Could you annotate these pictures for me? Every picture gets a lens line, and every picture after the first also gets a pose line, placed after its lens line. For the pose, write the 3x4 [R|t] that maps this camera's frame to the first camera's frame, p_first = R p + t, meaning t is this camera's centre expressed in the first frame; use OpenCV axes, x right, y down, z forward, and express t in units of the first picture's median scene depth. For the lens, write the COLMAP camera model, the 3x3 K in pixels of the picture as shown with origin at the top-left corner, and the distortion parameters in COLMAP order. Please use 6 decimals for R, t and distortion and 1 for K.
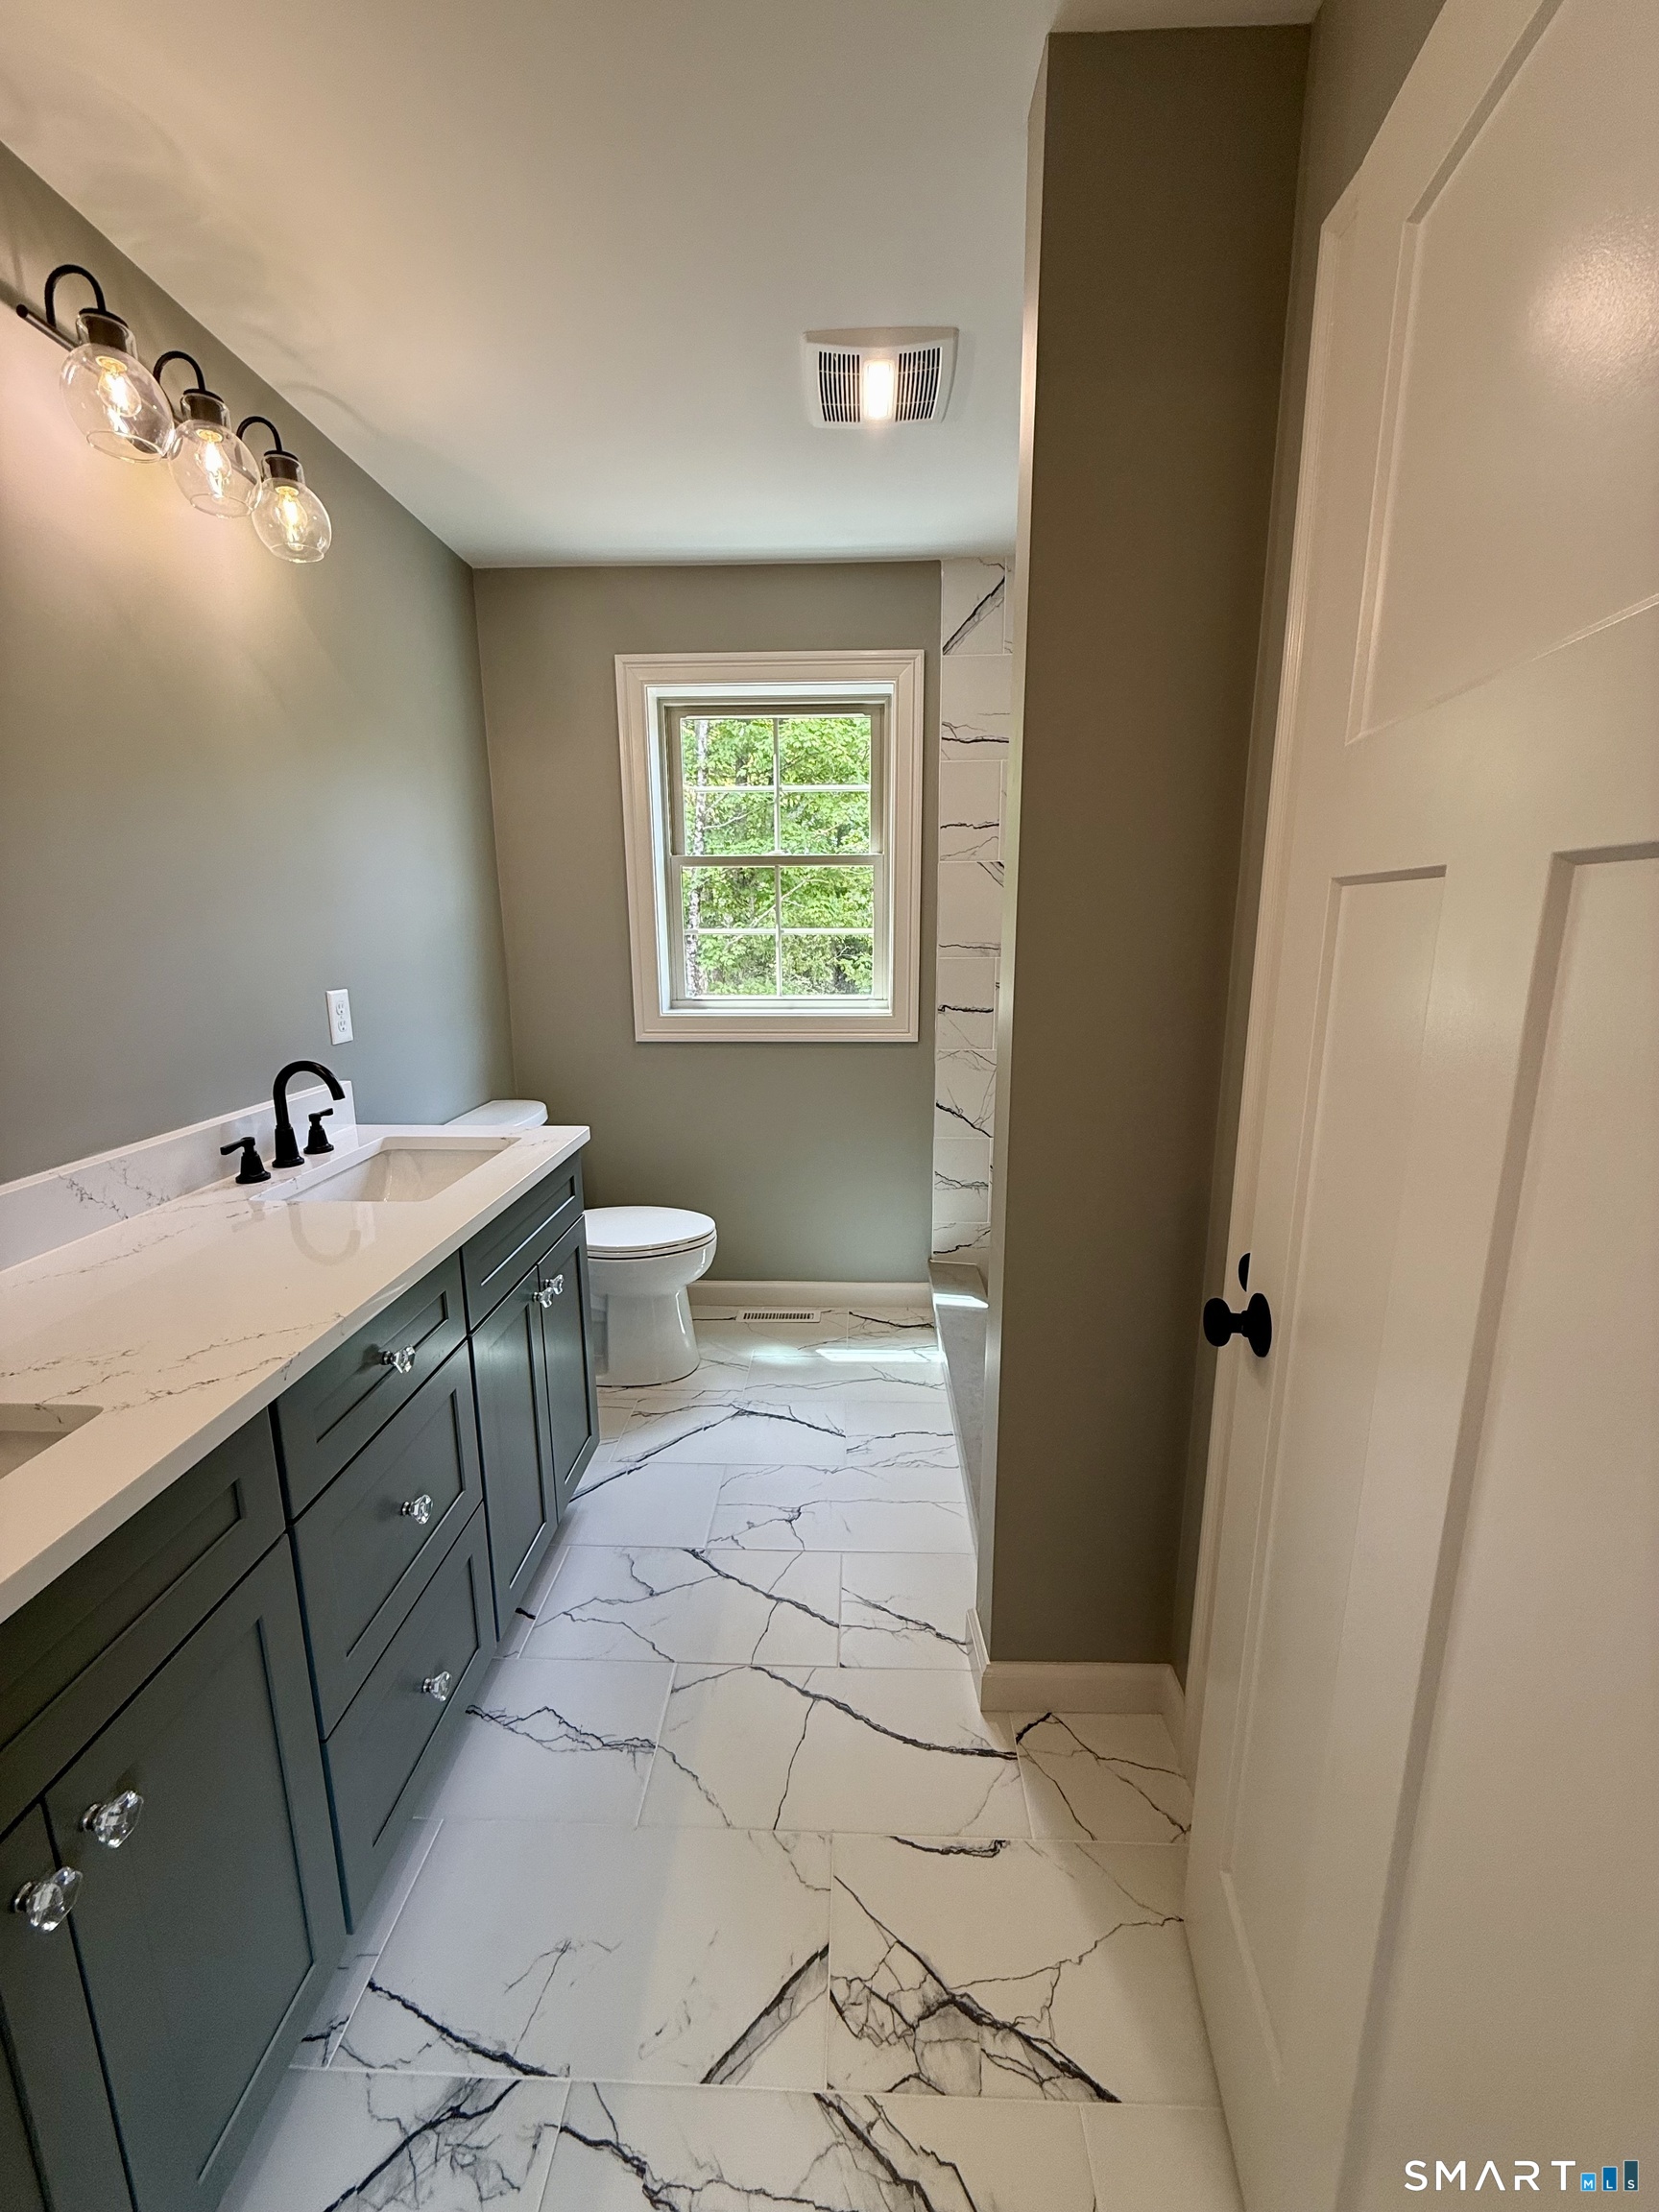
lens RADIAL K [[883.8, 0, 832.5], [0, 883.8, 1101.4], [0, 0, 1]] dist [0.004083, -0.000454]
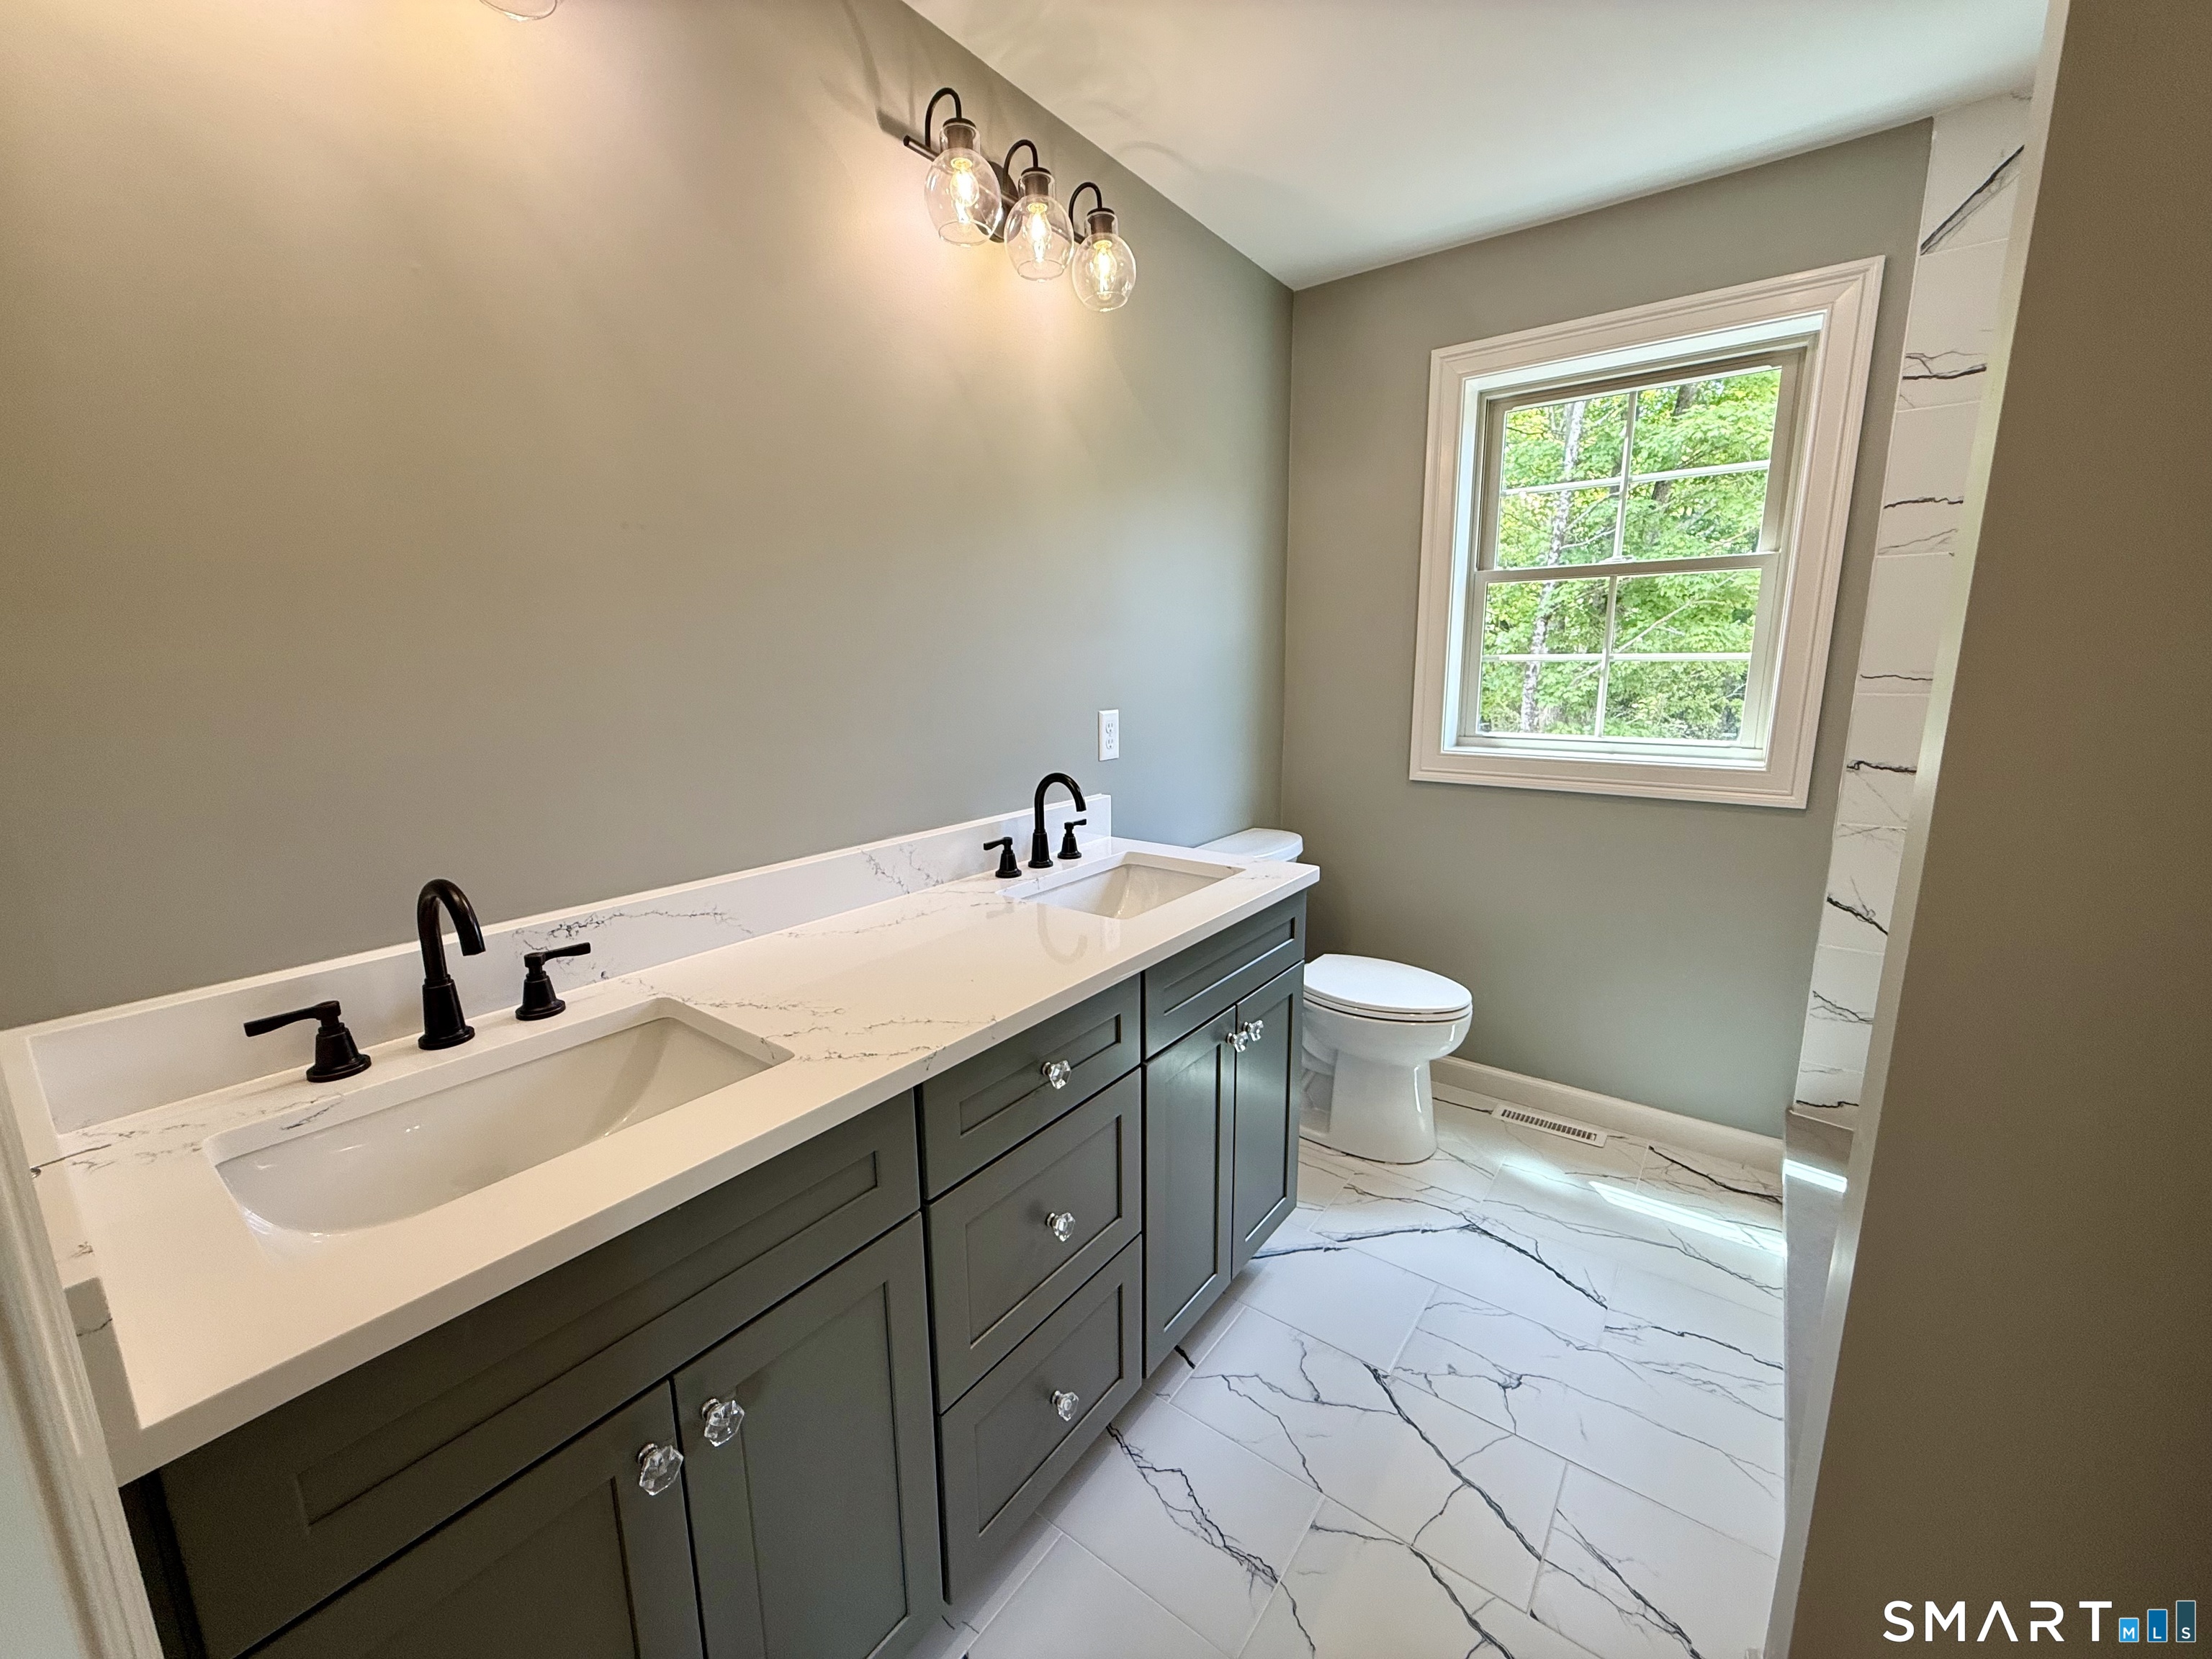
lens RADIAL K [[883.8, 0, 1104.1], [0, 883.8, 830.7], [0, 0, 1]] dist [0.004083, -0.000454]
pose [[0.818176, 0.106931, -0.564938, 0.055204], [-0.110522, 0.993480, 0.027981, -0.009614], [0.564246, 0.039544, 0.824659, 0.113299]]
